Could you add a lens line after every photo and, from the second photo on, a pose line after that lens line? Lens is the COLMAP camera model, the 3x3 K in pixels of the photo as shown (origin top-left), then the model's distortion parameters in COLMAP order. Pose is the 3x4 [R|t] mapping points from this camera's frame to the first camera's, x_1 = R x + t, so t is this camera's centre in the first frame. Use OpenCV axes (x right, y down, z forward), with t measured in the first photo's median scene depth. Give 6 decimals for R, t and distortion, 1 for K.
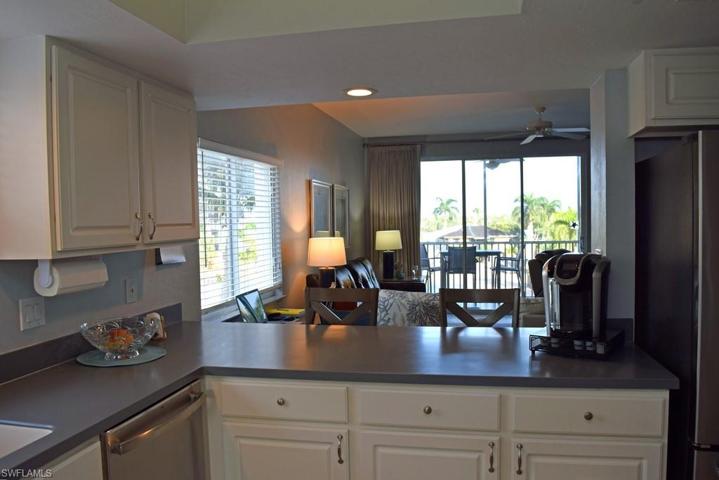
lens RADIAL K [[578.2, 0, 359.5], [0, 578.2, 240.0], [0, 0, 1]] dist [-0.104480, 0.046064]
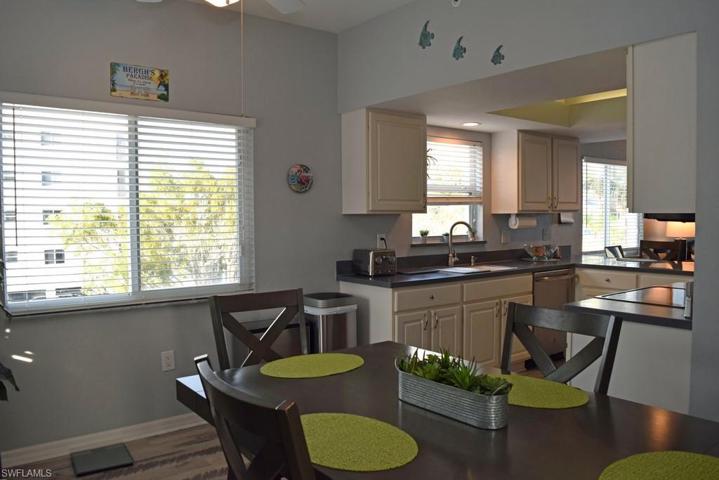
lens RADIAL K [[578.2, 0, 359.5], [0, 578.2, 240.0], [0, 0, 1]] dist [-0.104480, 0.046064]
pose [[0.769298, 0.051631, -0.636801, 0.378370], [-0.037486, 0.998660, 0.035685, 0.057449], [0.637790, -0.003581, 0.770202, -0.969416]]
